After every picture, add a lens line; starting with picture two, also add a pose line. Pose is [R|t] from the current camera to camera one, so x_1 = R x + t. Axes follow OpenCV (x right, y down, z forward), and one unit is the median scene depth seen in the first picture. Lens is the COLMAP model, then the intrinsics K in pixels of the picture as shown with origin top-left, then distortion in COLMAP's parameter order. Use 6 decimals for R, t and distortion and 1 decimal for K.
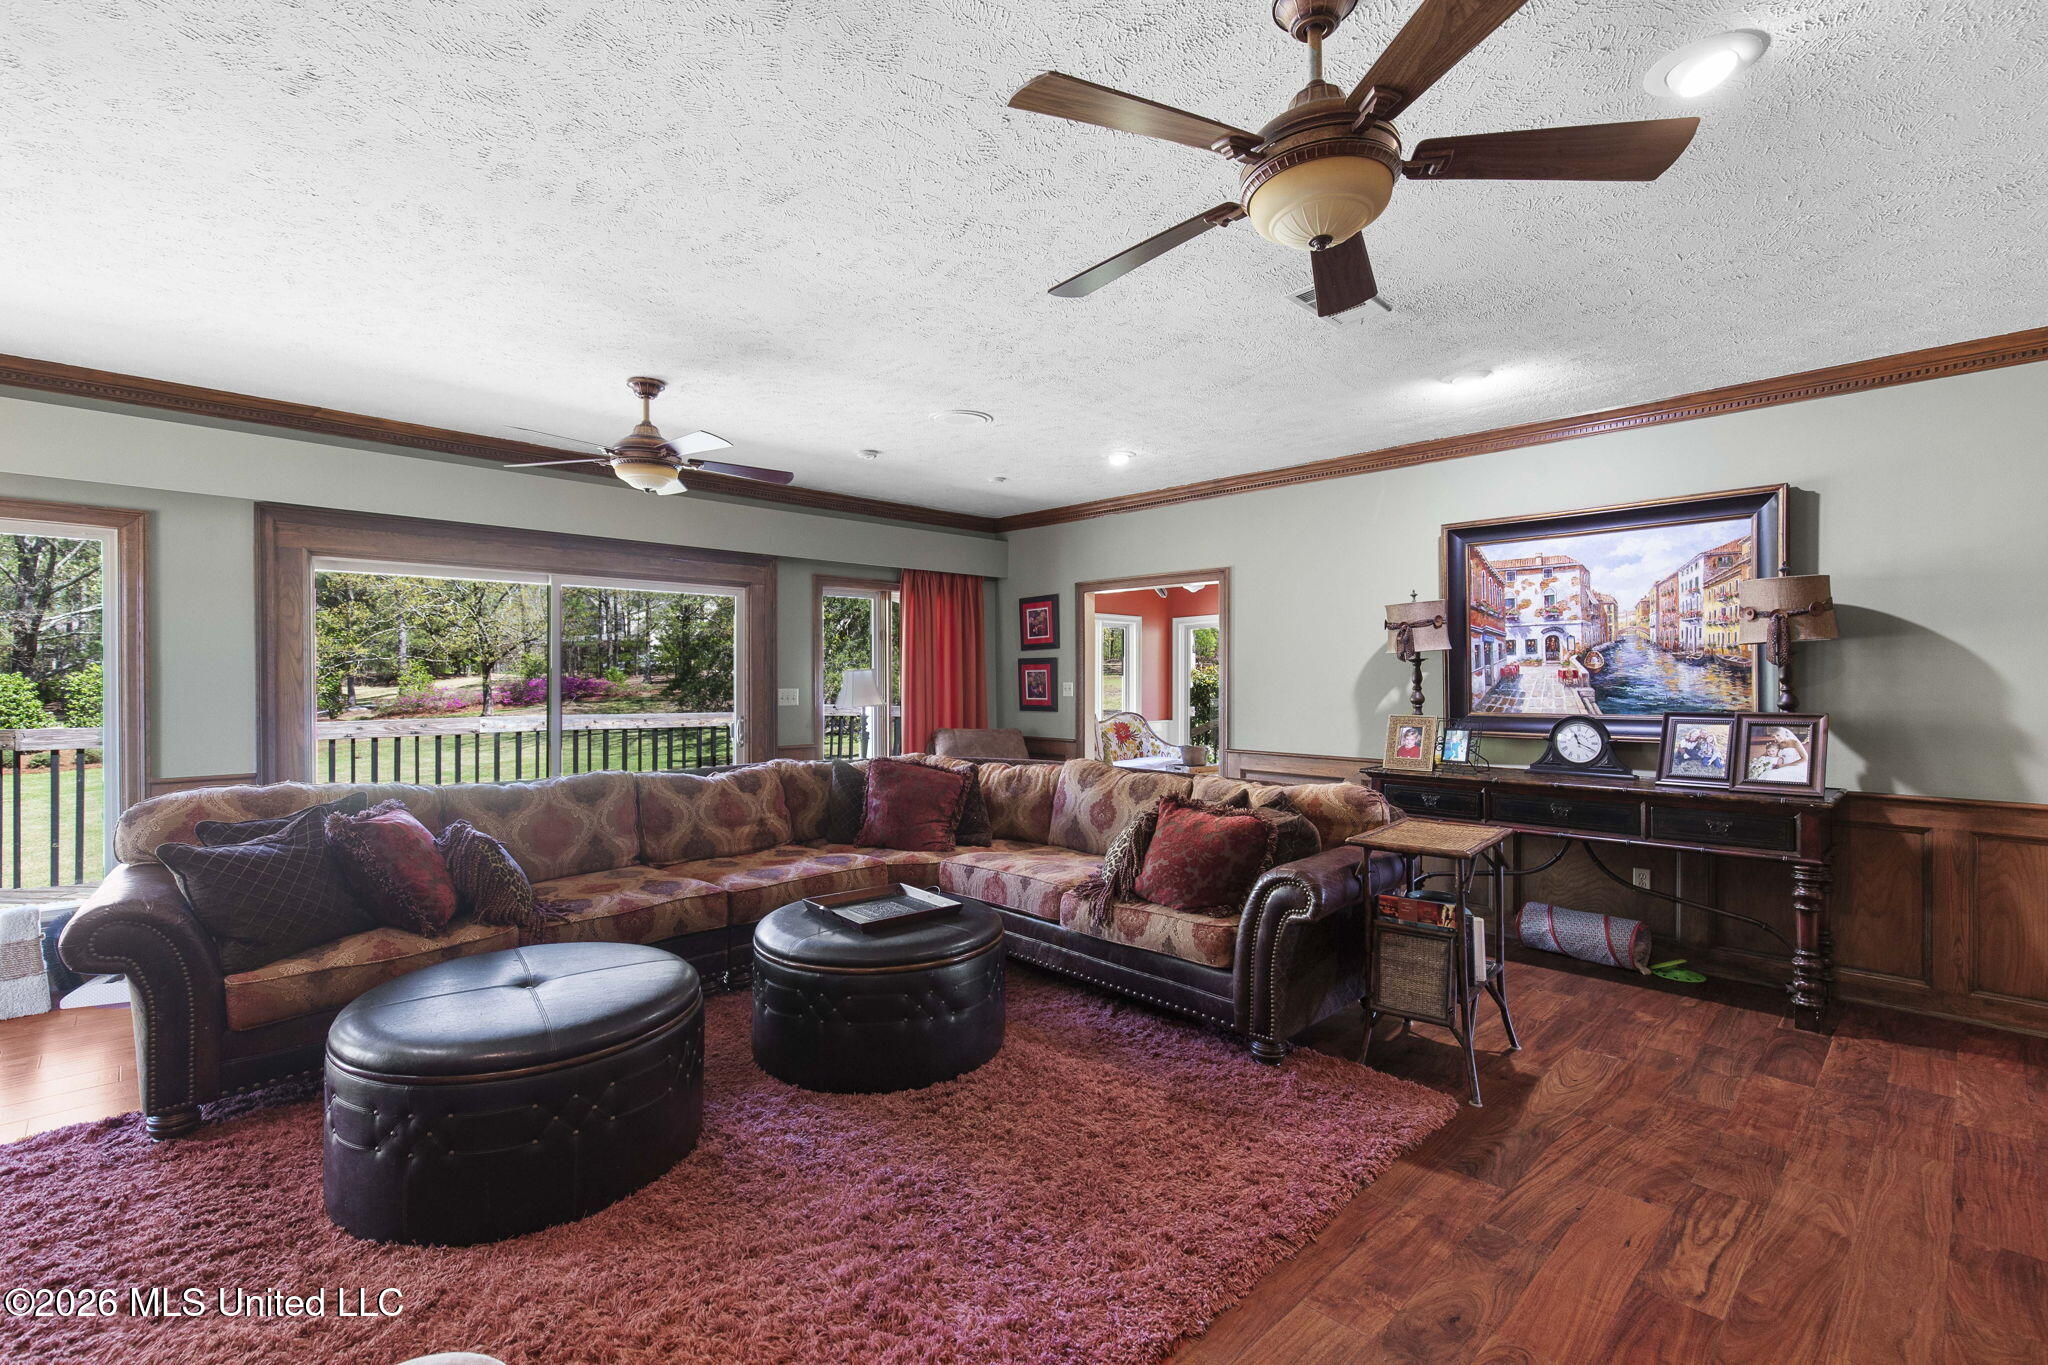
lens RADIAL K [[921.5, 0, 1022.8], [0, 921.5, 680.7], [0, 0, 1]] dist [0.002542, -0.000706]
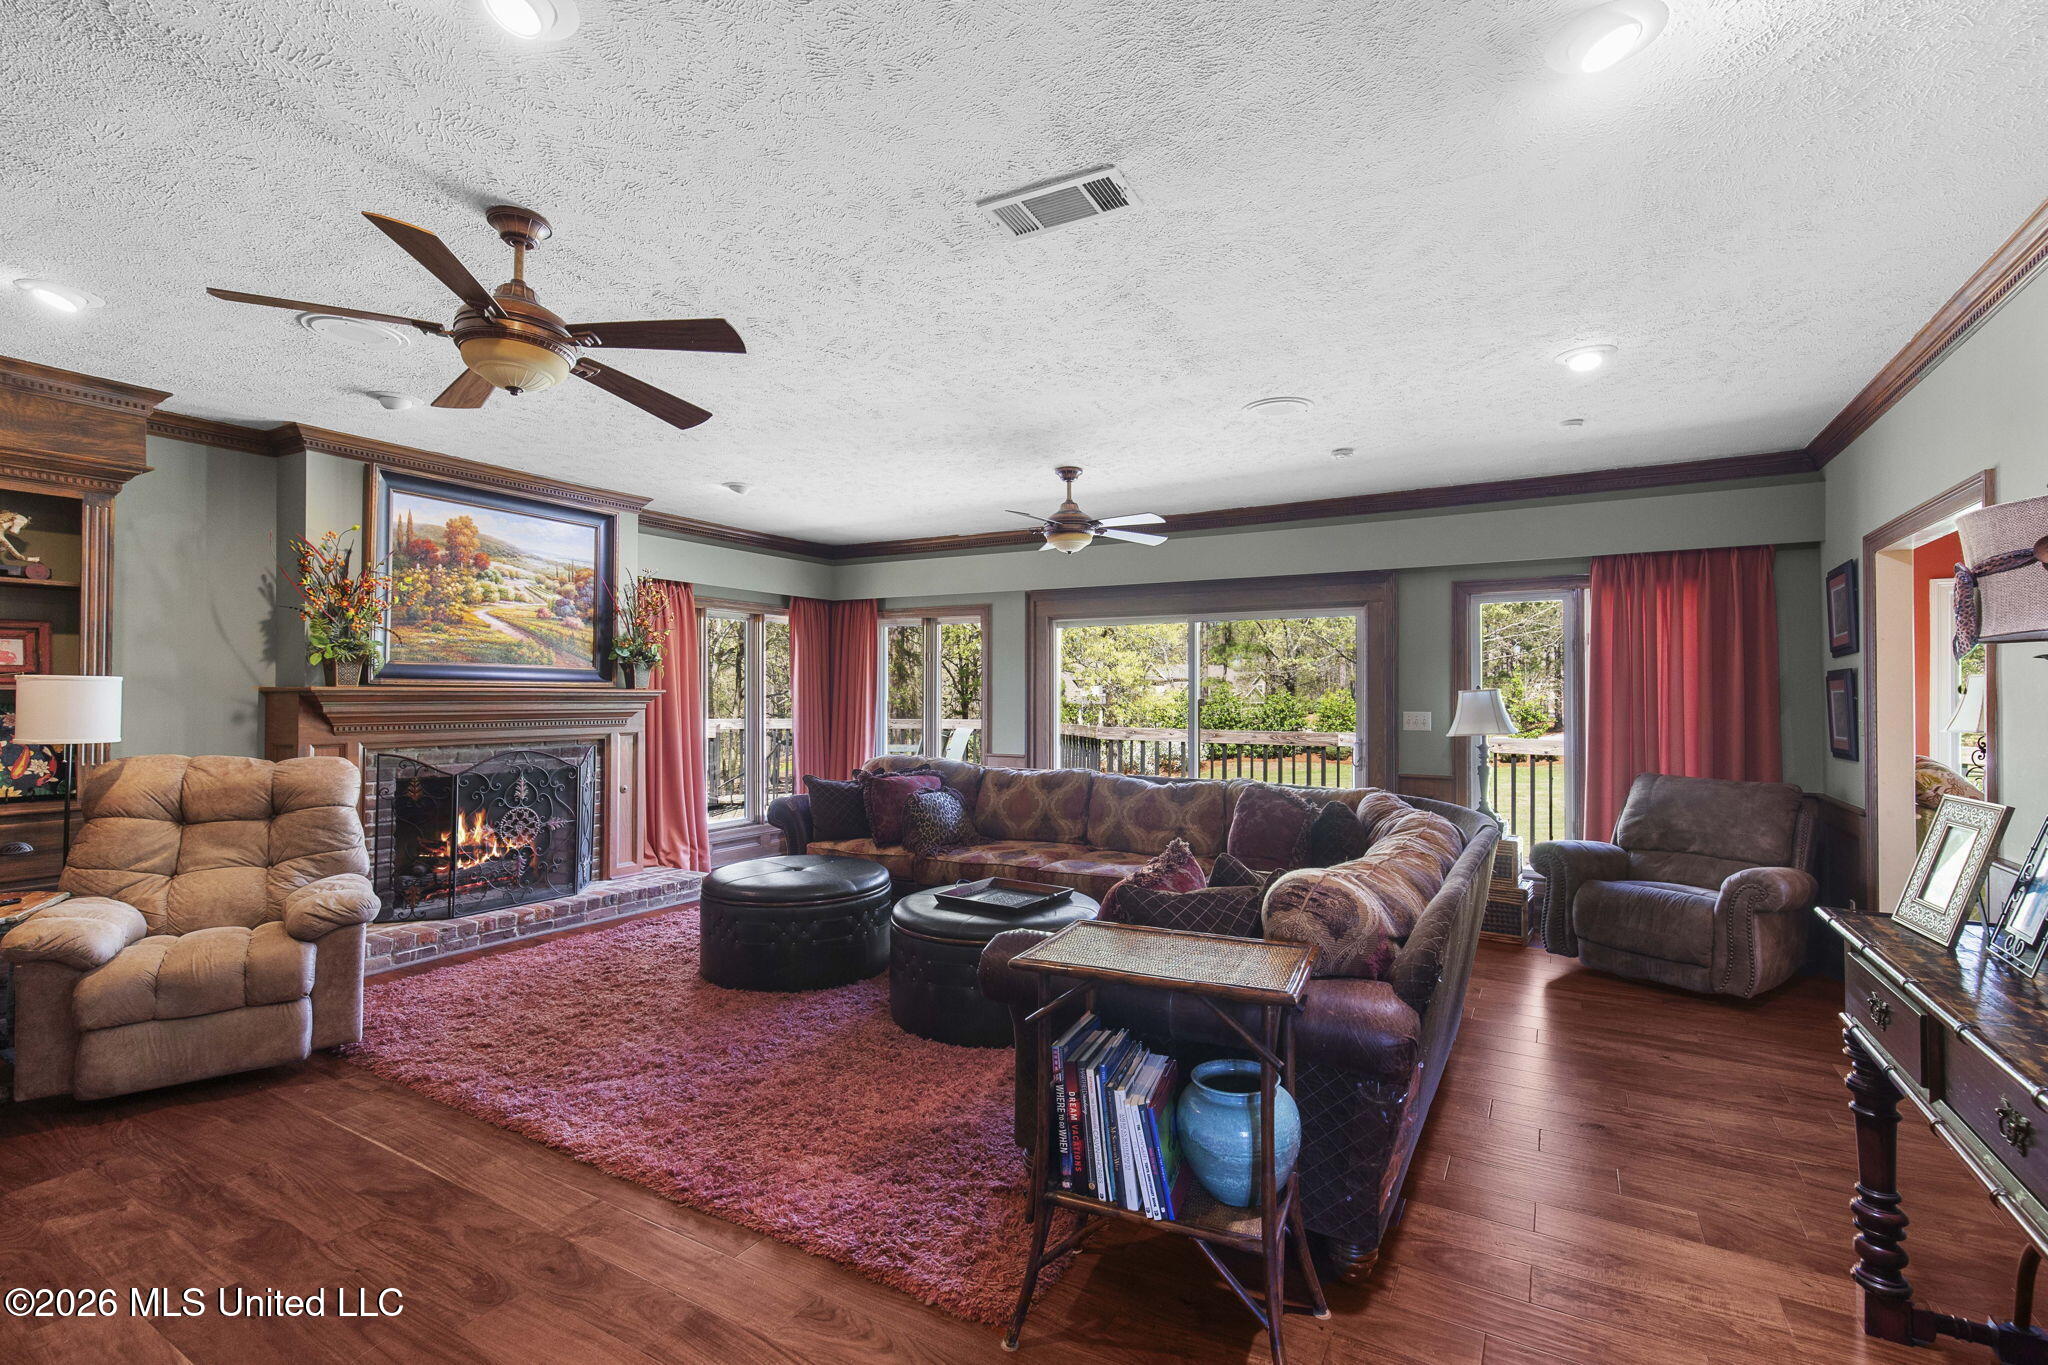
lens RADIAL K [[921.5, 0, 1025.2], [0, 921.5, 683.8], [0, 0, 1]] dist [0.002542, -0.000706]
pose [[0.263610, -0.010486, -0.964572, 1.215798], [-0.007986, 0.999883, -0.013053, -0.008766], [0.964596, 0.011144, 0.263496, 0.895423]]
